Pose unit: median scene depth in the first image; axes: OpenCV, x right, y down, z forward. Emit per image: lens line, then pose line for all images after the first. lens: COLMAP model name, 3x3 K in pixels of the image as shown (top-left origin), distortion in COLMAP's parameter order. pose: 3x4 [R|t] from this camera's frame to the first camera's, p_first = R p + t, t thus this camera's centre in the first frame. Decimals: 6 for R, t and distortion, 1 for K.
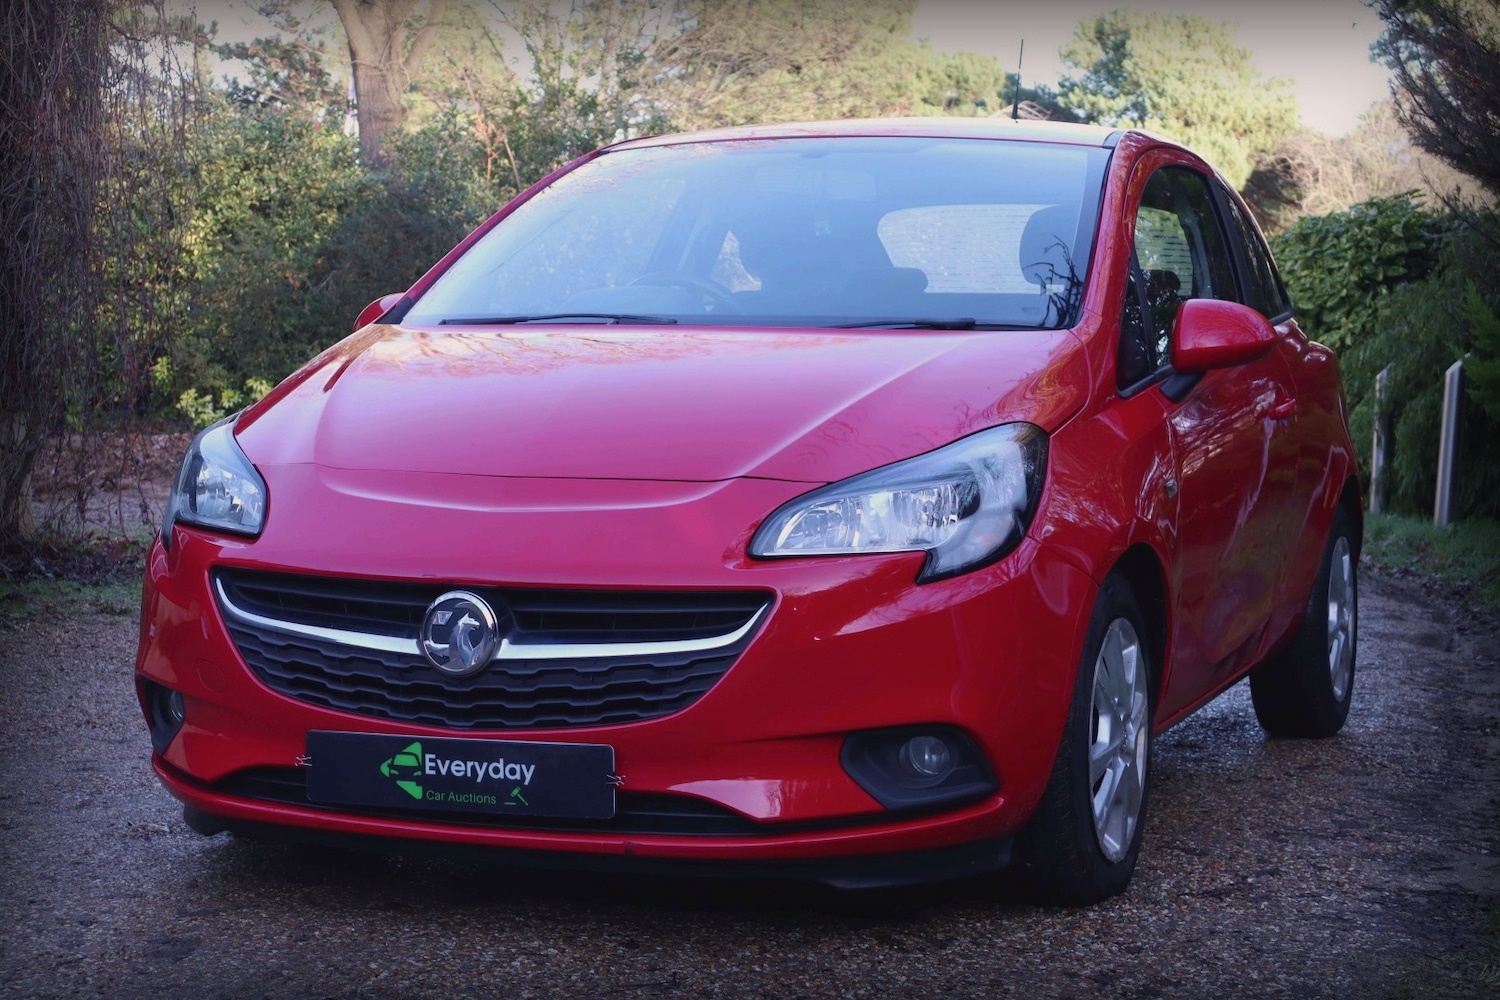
lens RADIAL K [[2997.0, 0, 753.7], [0, 2997.0, 504.0], [0, 0, 1]] dist [-0.016336, 0.000000]
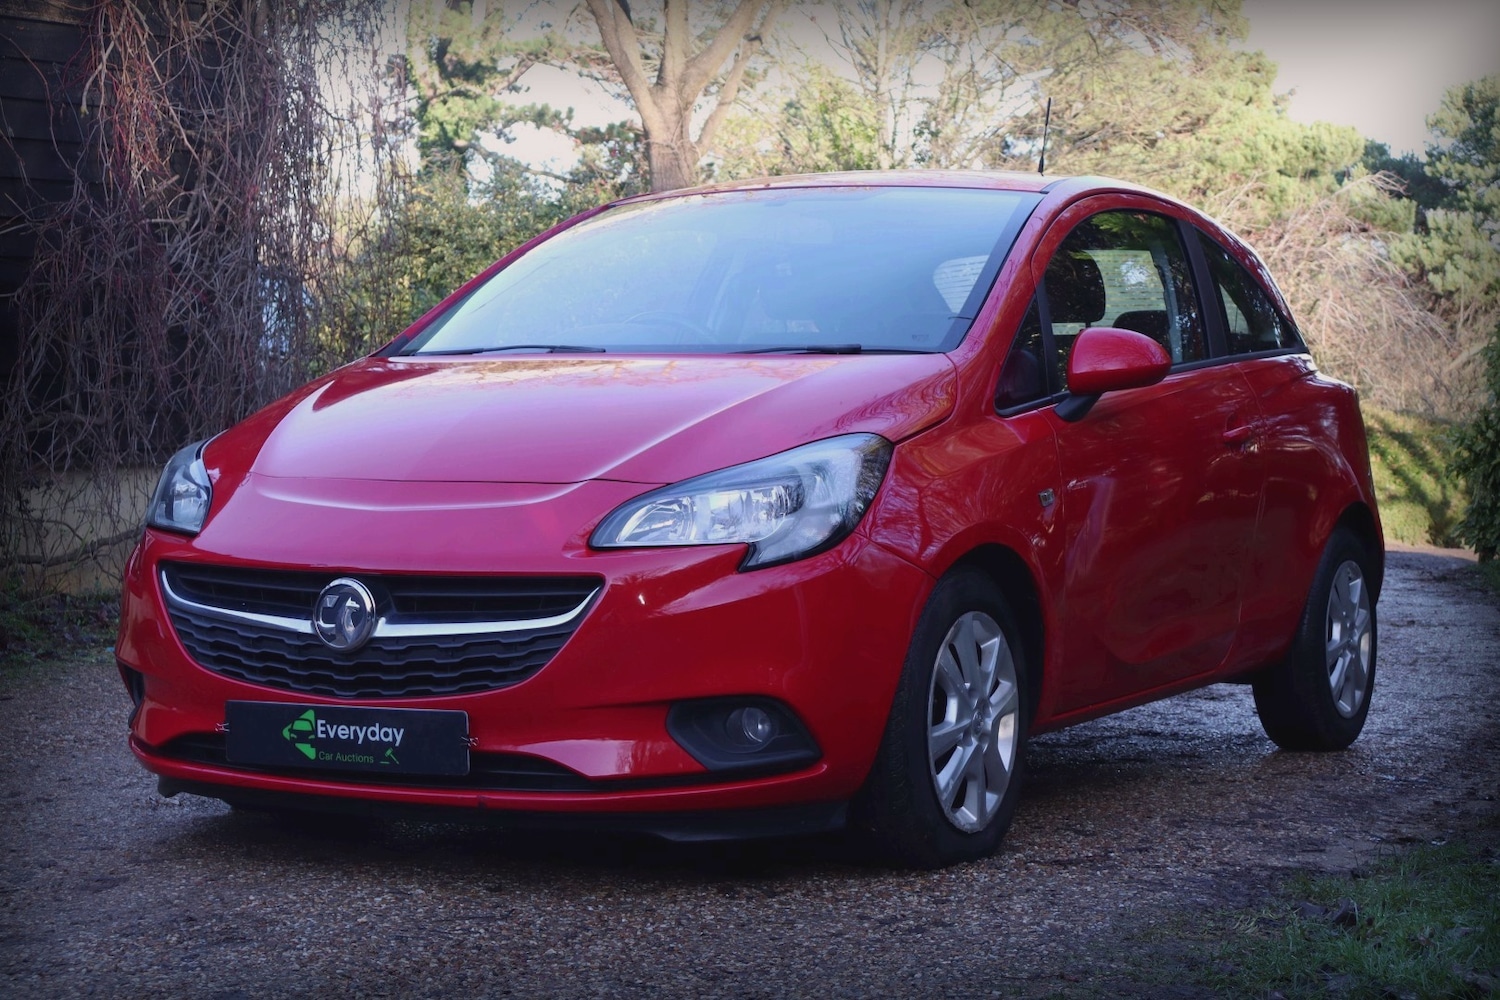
lens RADIAL K [[2997.0, 0, 746.2], [0, 2997.0, 505.2], [0, 0, 1]] dist [-0.016336, 0.000000]
pose [[0.990786, -0.003337, -0.135392, 0.173000], [-0.000195, 0.999660, -0.026064, 0.025435], [0.135433, 0.025850, 0.990449, -0.100081]]
